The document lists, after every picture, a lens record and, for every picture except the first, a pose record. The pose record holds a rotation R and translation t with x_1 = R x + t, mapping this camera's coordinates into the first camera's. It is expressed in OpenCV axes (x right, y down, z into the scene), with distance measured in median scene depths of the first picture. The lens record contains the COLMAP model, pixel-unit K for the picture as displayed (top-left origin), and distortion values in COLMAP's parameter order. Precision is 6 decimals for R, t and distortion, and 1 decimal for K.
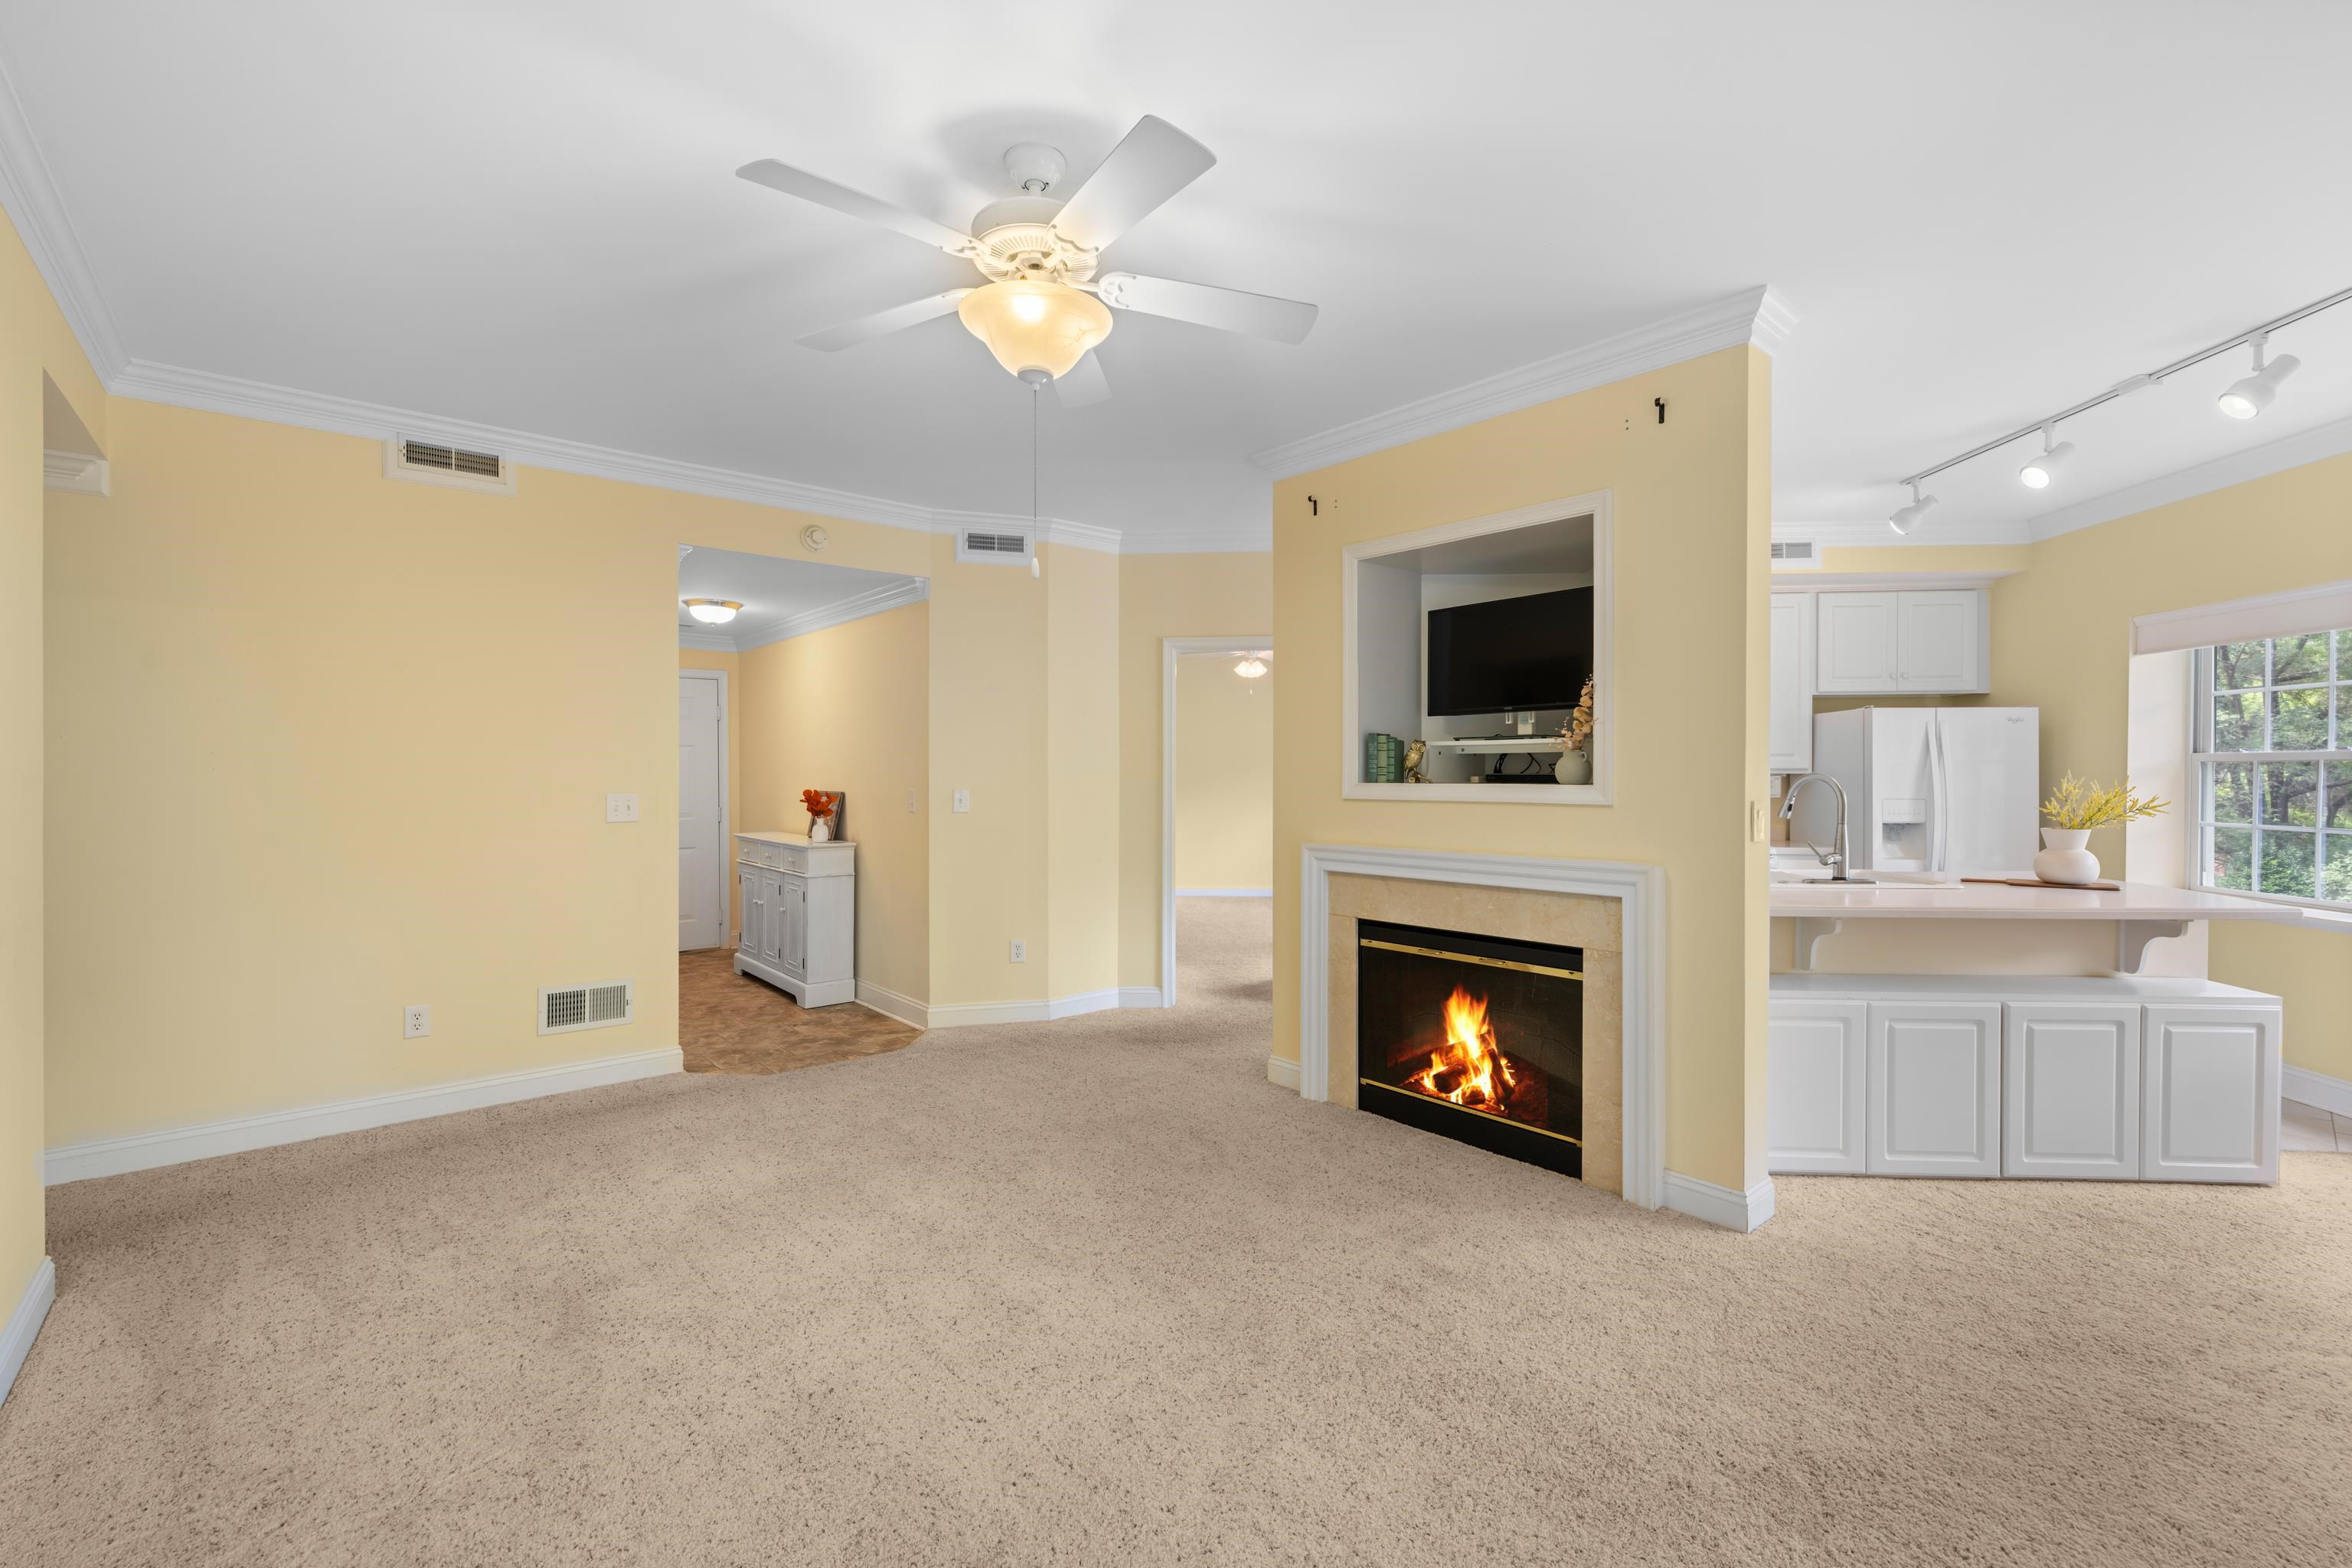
lens RADIAL K [[991.9, 0, 1179.4], [0, 991.9, 774.4], [0, 0, 1]] dist [0.001296, -0.000005]
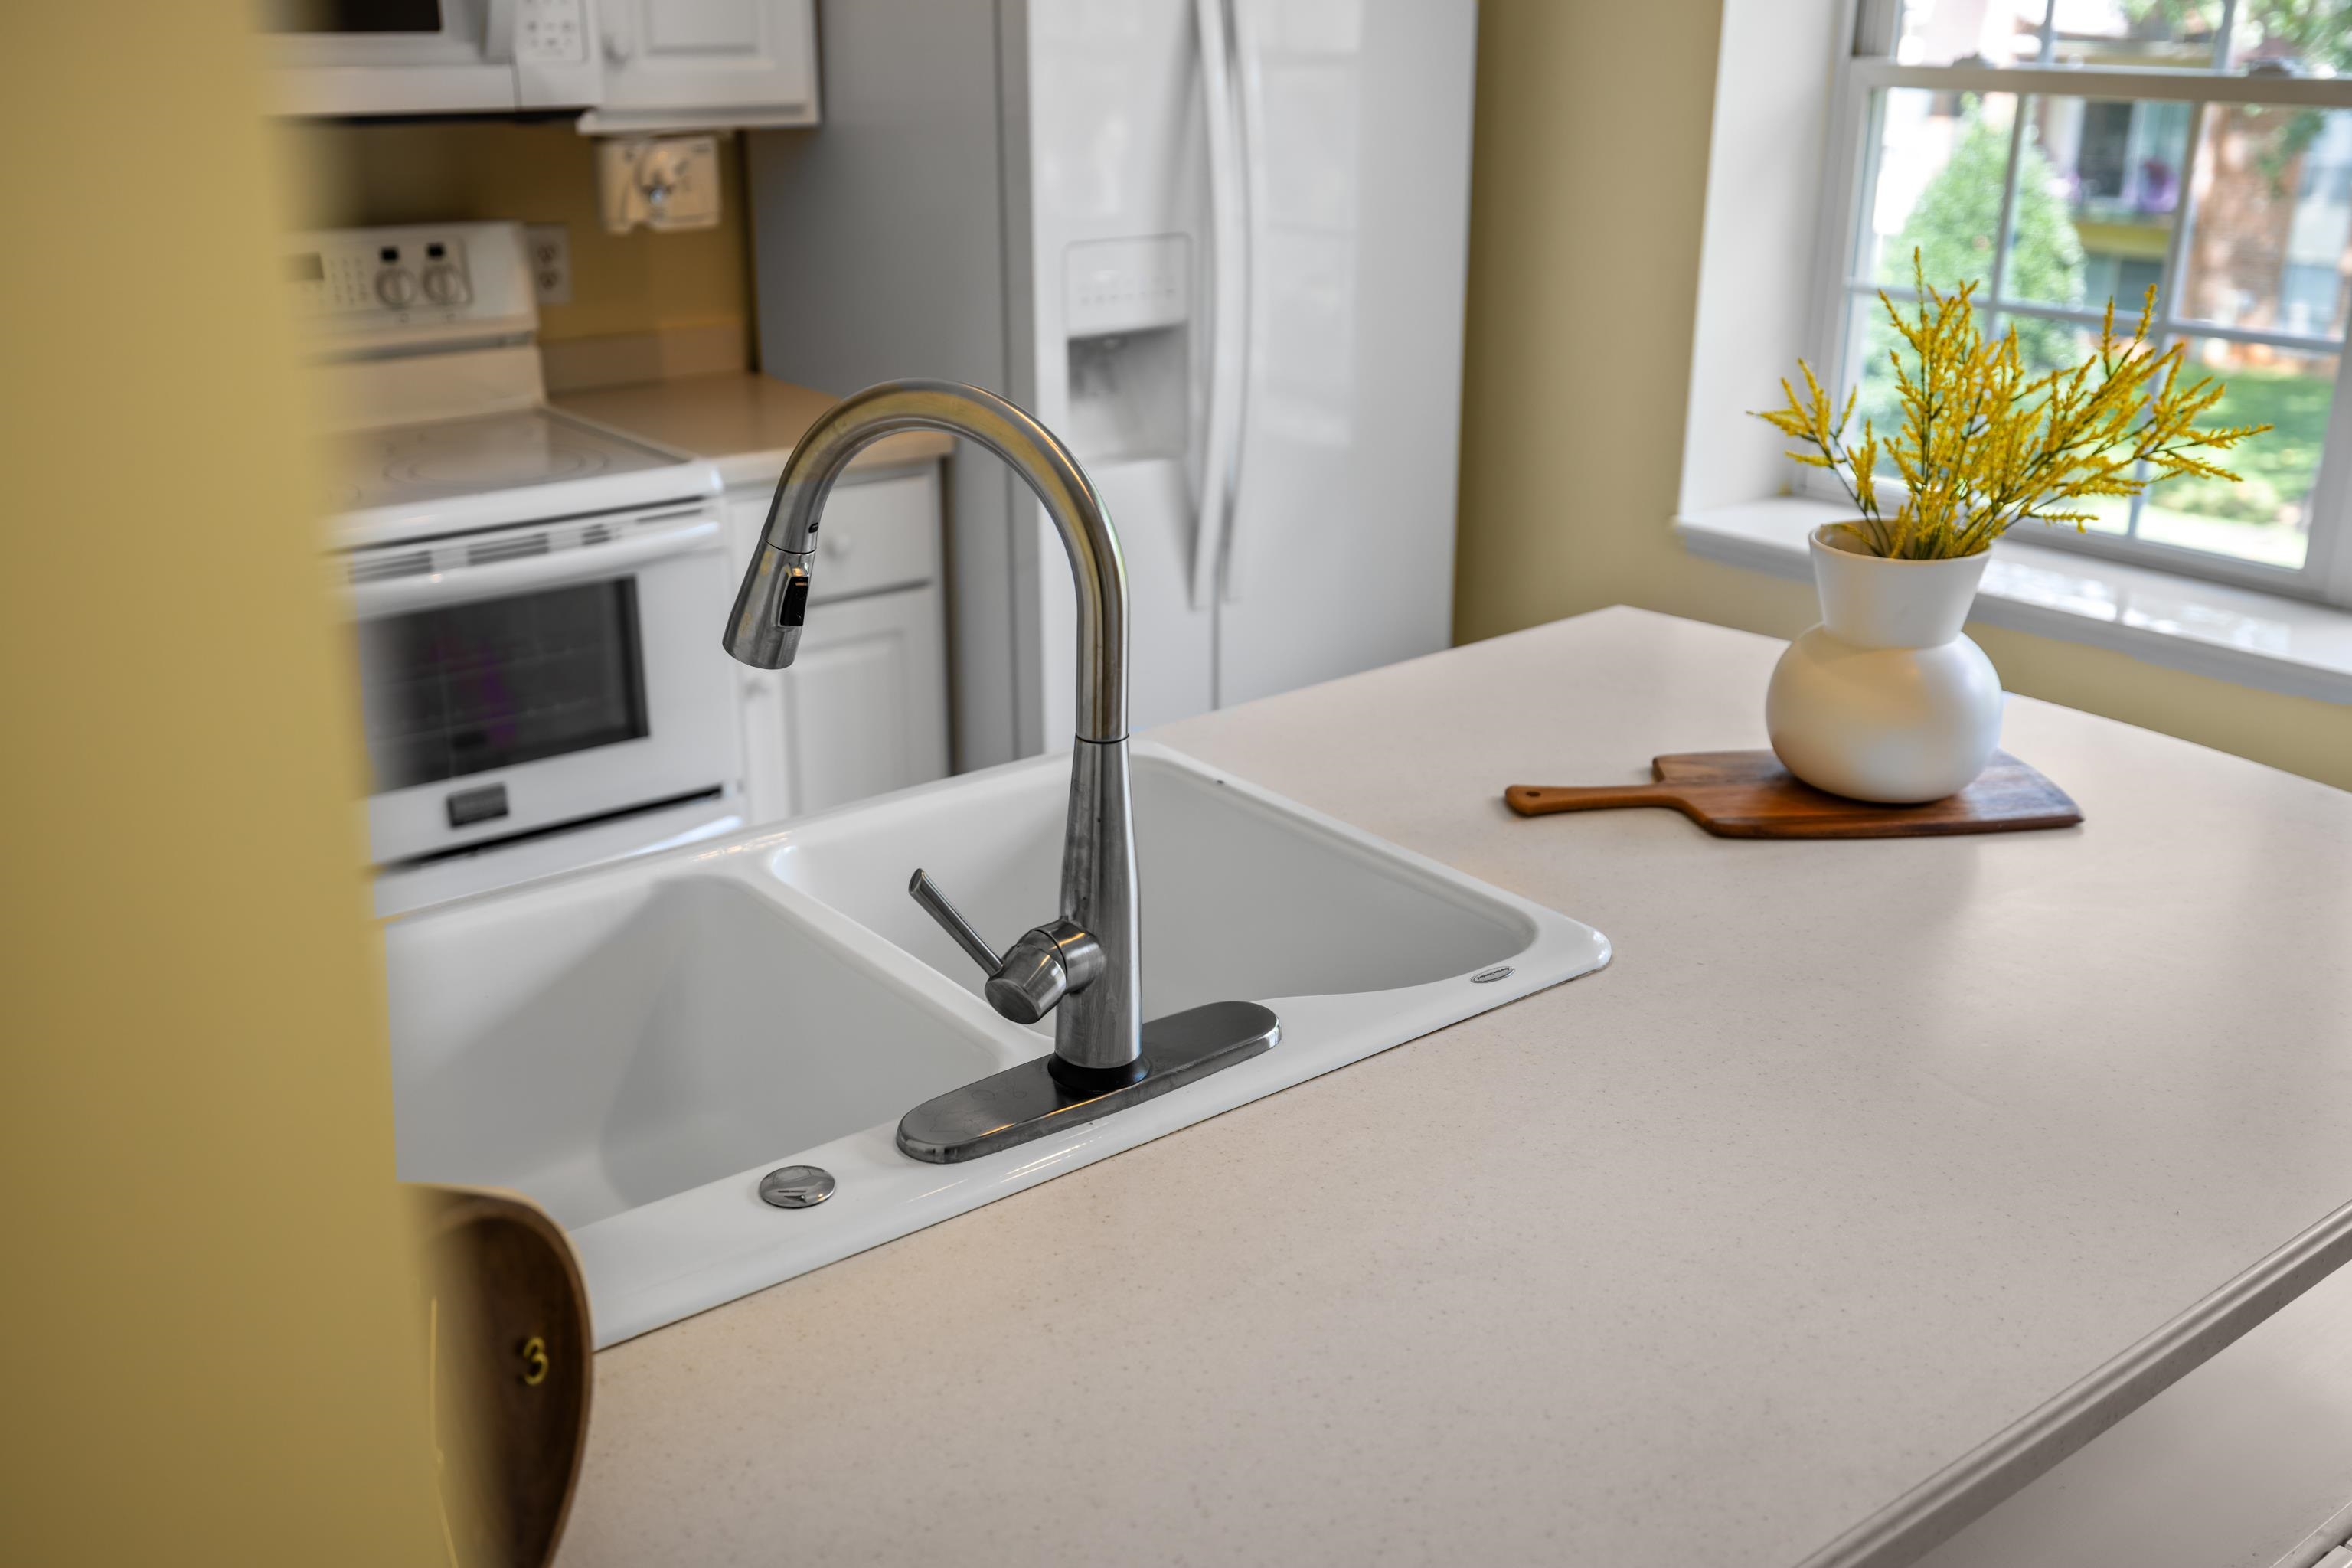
lens RADIAL K [[2284.3, 0, 1172.1], [0, 2284.3, 766.5], [0, 0, 1]] dist [0.007592, -0.010259]
pose [[0.741424, -0.216564, 0.635130, 0.435078], [-0.002318, 0.945658, 0.325154, -0.054139], [-0.671033, -0.242549, 0.700632, 0.716939]]
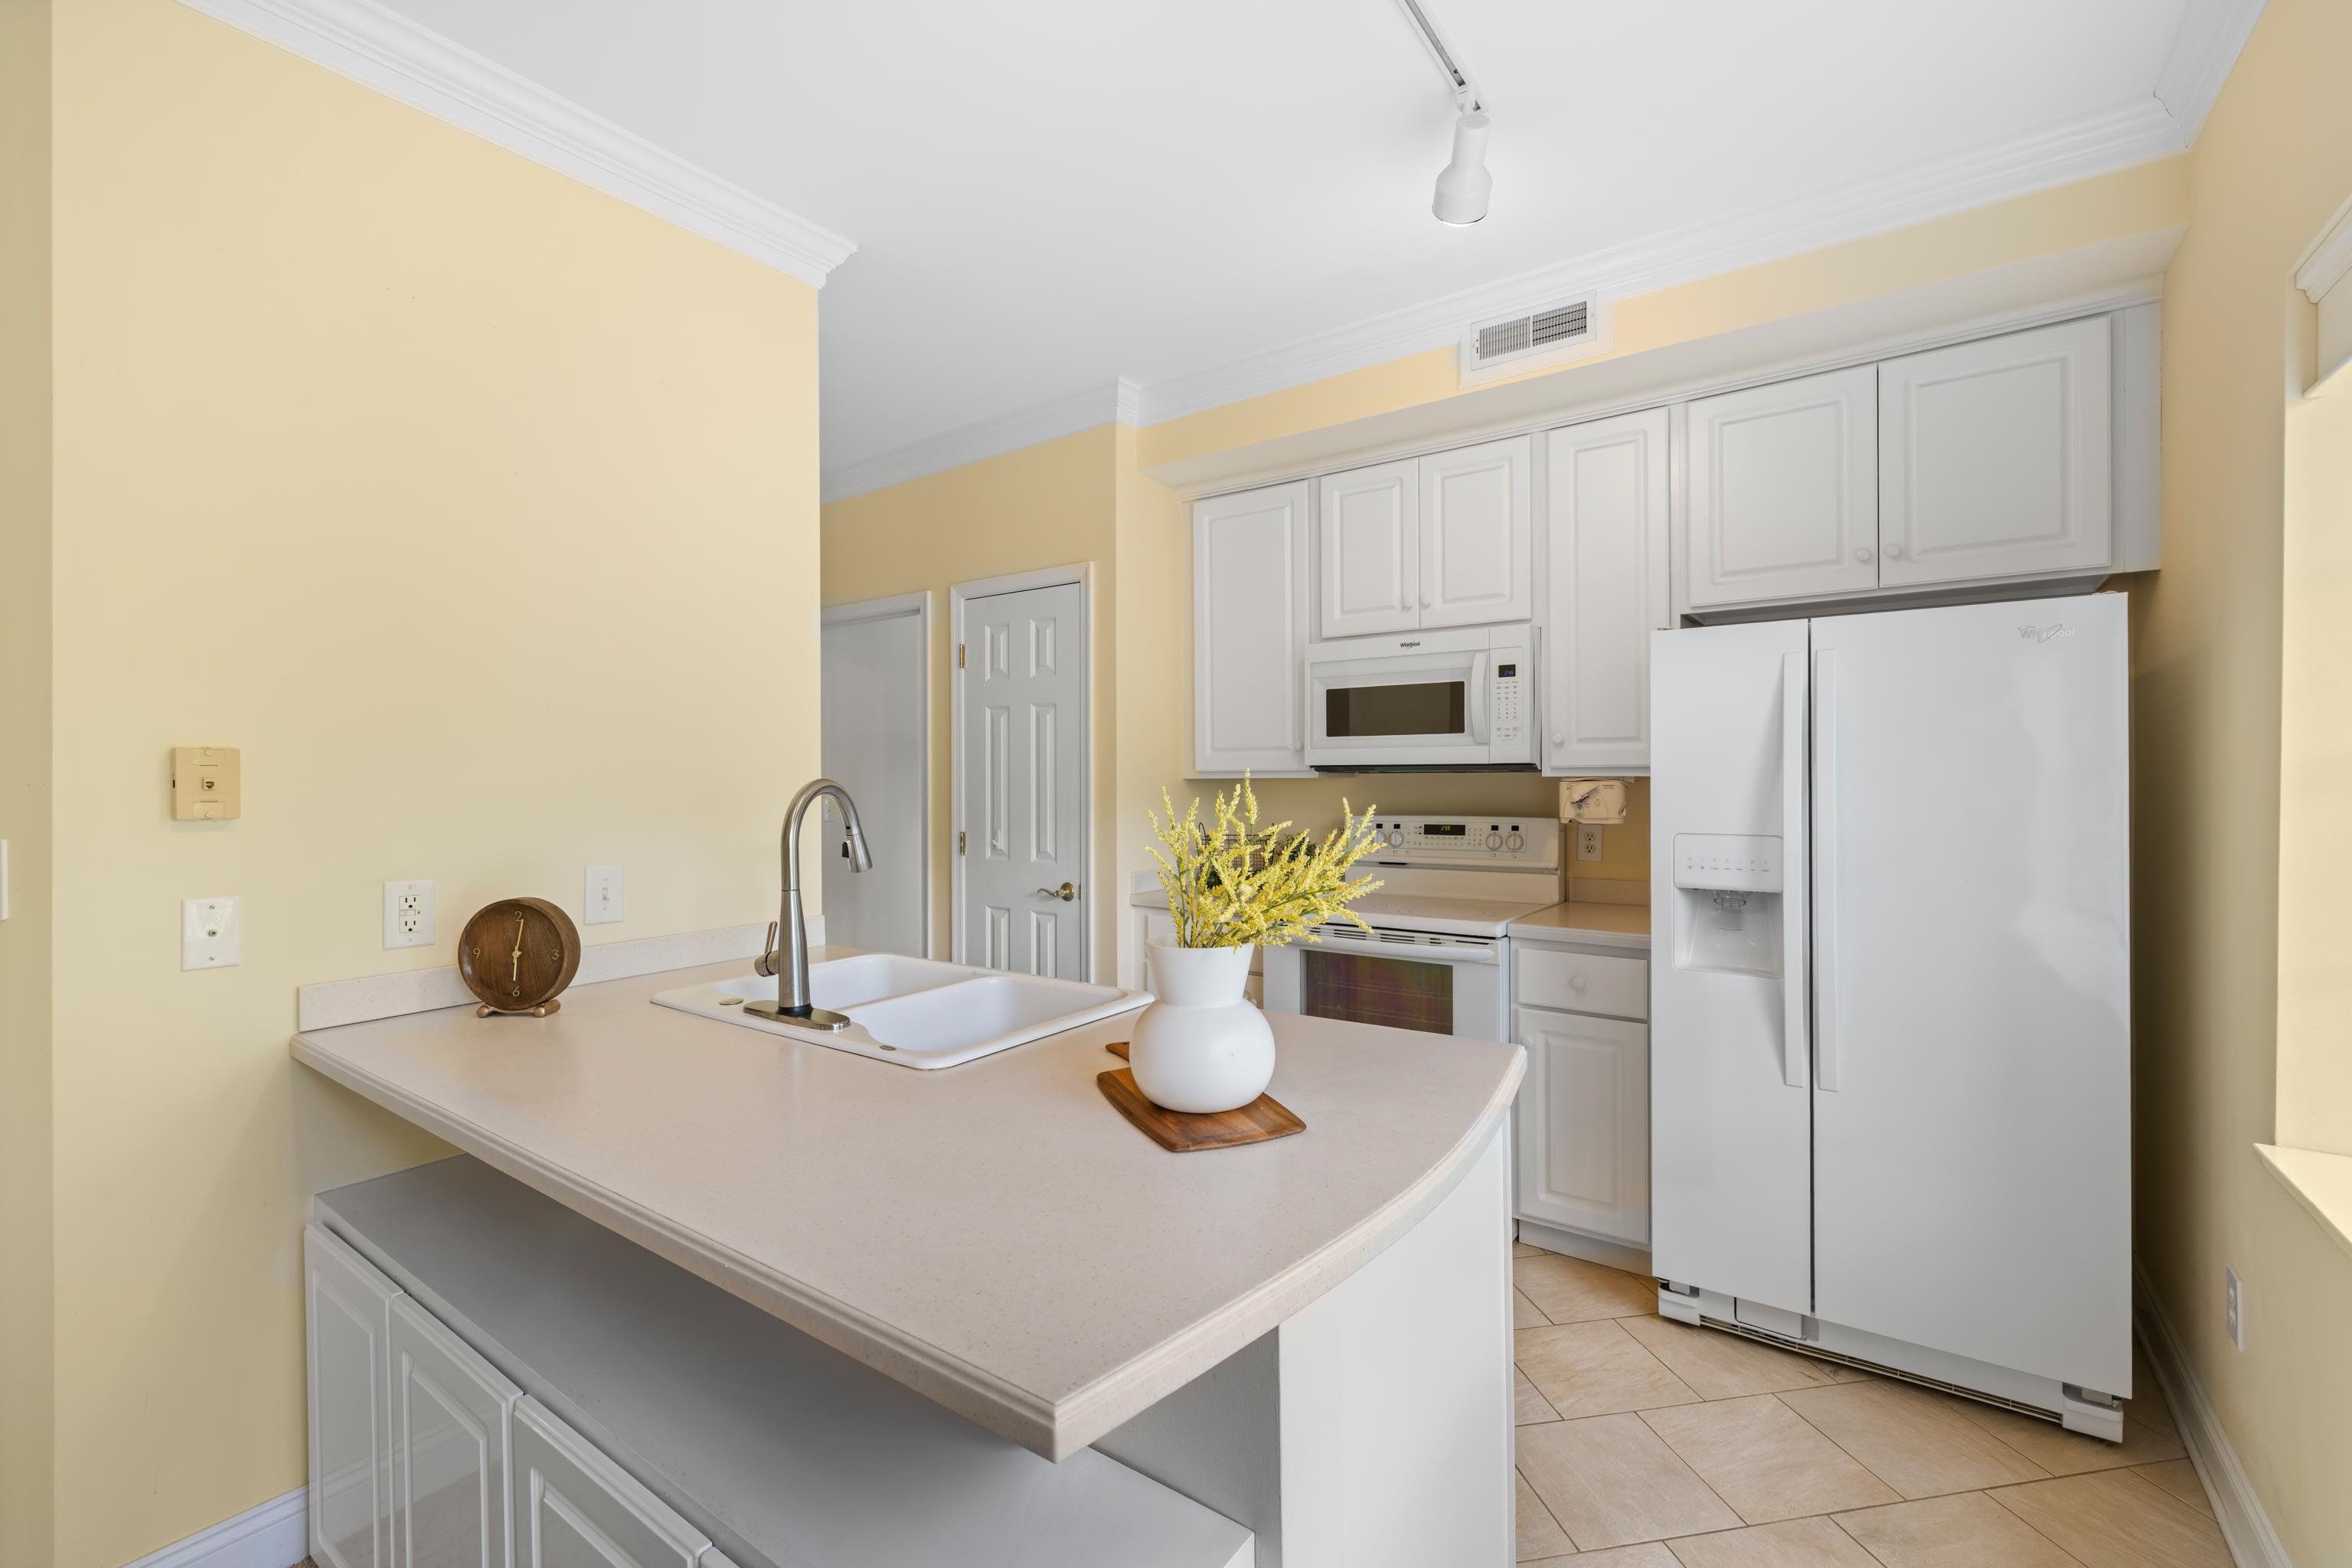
lens RADIAL K [[1001.5, 0, 1172.3], [0, 1001.5, 779.2], [0, 0, 1]] dist [0.000750, 0.000023]
pose [[0.846421, -0.003256, -0.532504, 1.018749], [0.003998, 0.999992, 0.000240, -0.001253], [0.532499, -0.002332, 0.846427, 0.667491]]
